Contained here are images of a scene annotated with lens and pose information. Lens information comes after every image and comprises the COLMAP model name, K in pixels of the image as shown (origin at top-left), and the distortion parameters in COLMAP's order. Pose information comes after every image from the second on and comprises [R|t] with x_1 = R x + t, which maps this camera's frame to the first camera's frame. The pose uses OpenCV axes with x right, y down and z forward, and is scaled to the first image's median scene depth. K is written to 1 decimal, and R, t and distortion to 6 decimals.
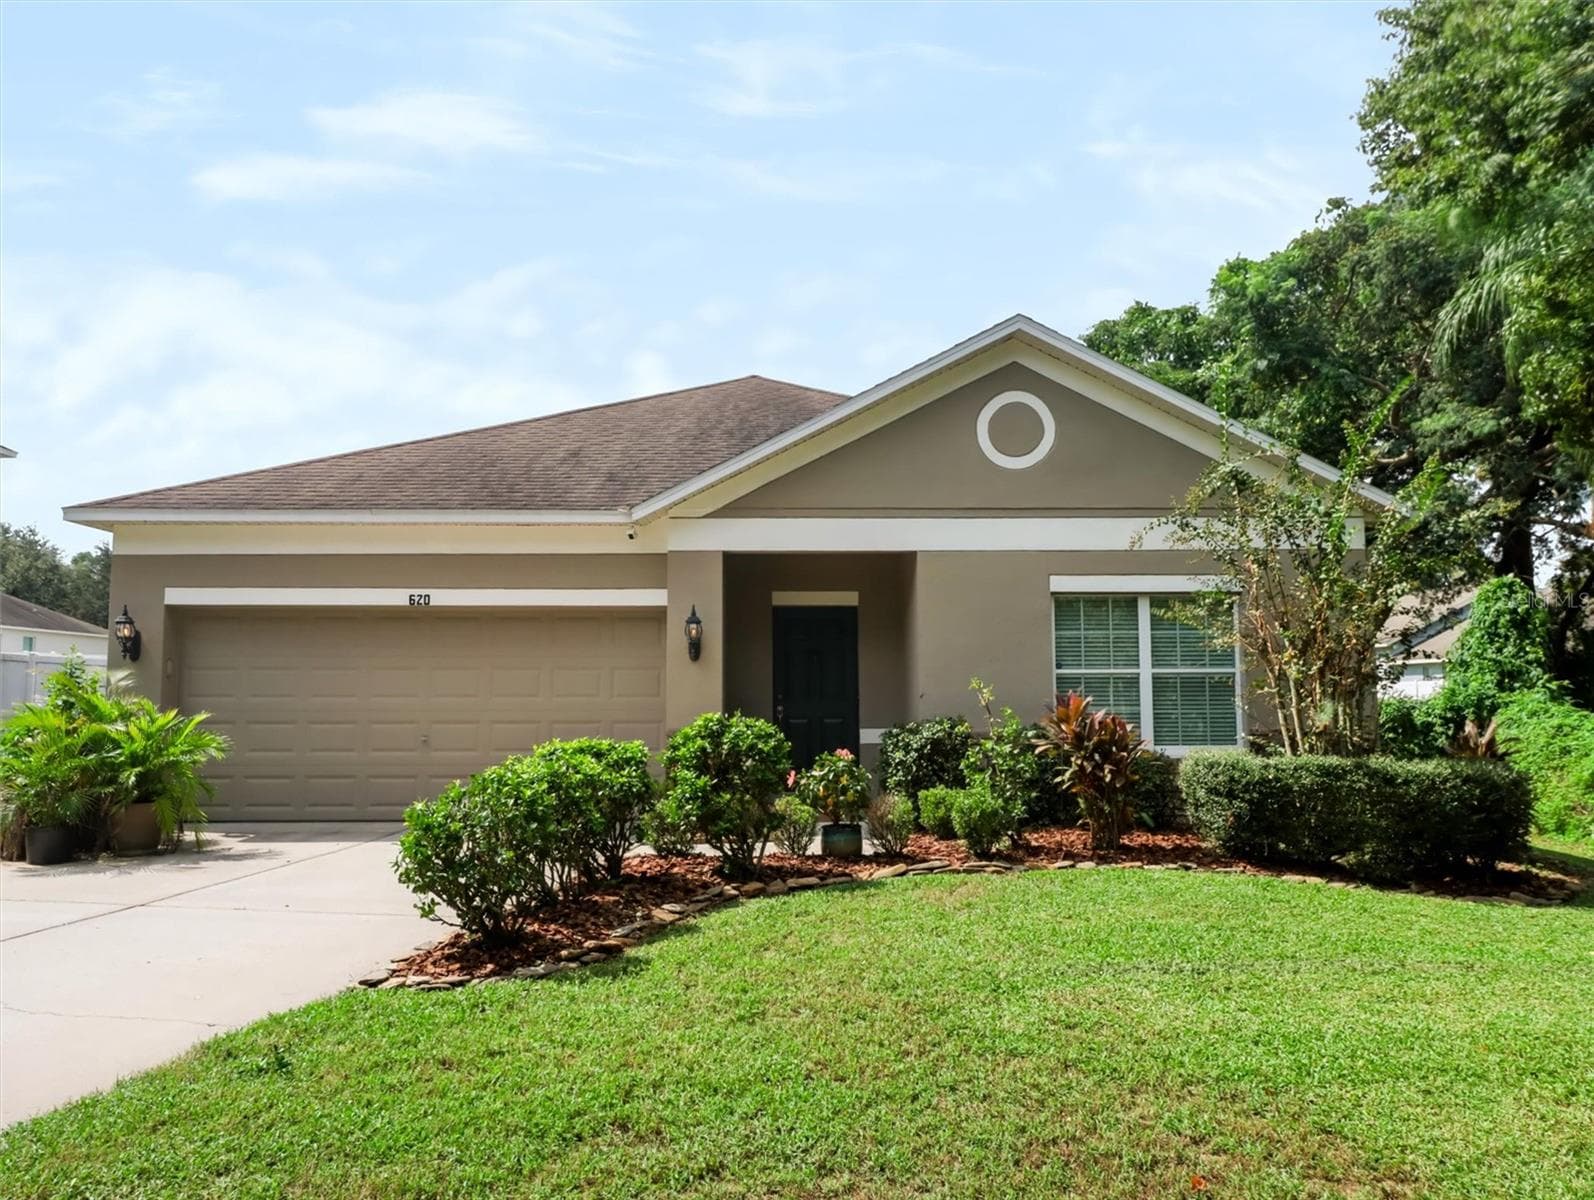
lens RADIAL K [[1099.1, 0, 778.8], [0, 1099.1, 627.6], [0, 0, 1]] dist [-0.001738, 0.002100]
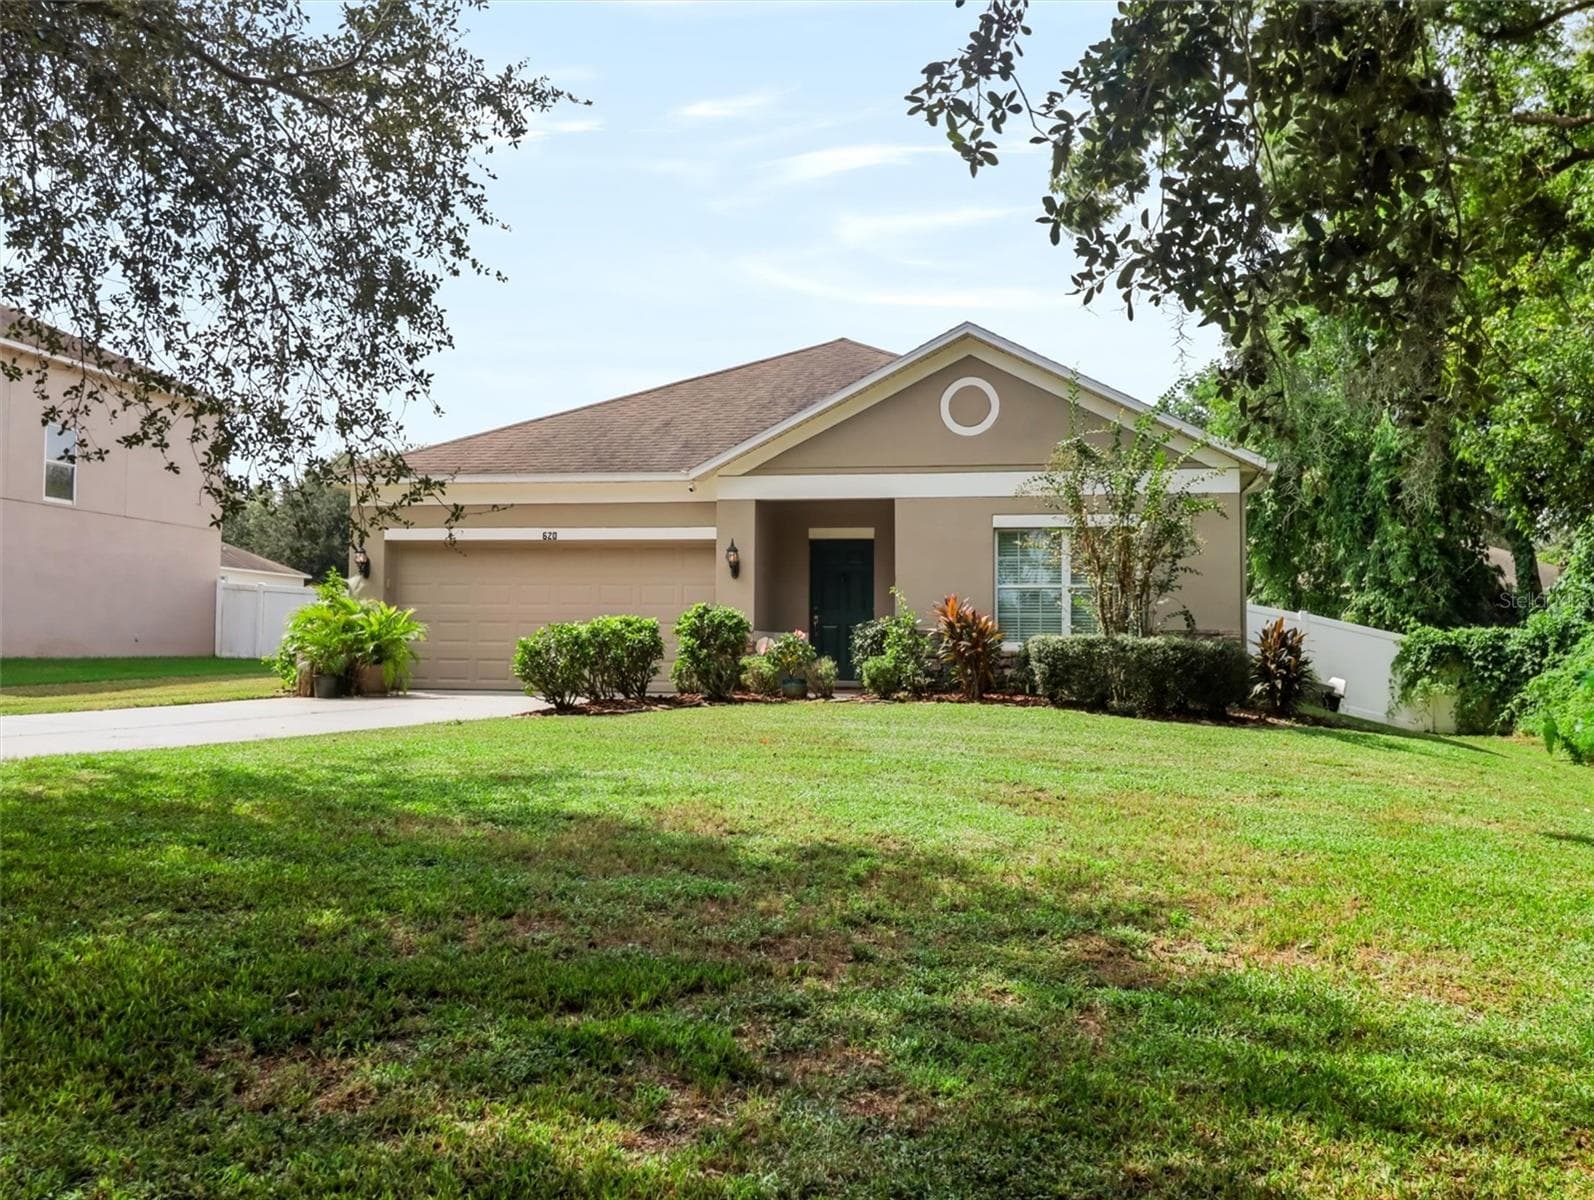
lens RADIAL K [[1450.5, 0, 797.0], [0, 1450.5, 600.0], [0, 0, 1]] dist [-0.002644, -0.004473]
pose [[0.980775, 0.002671, -0.195122, 0.358509], [0.001290, 0.999796, 0.020168, 0.020648], [0.195136, -0.020032, 0.980572, -0.789346]]
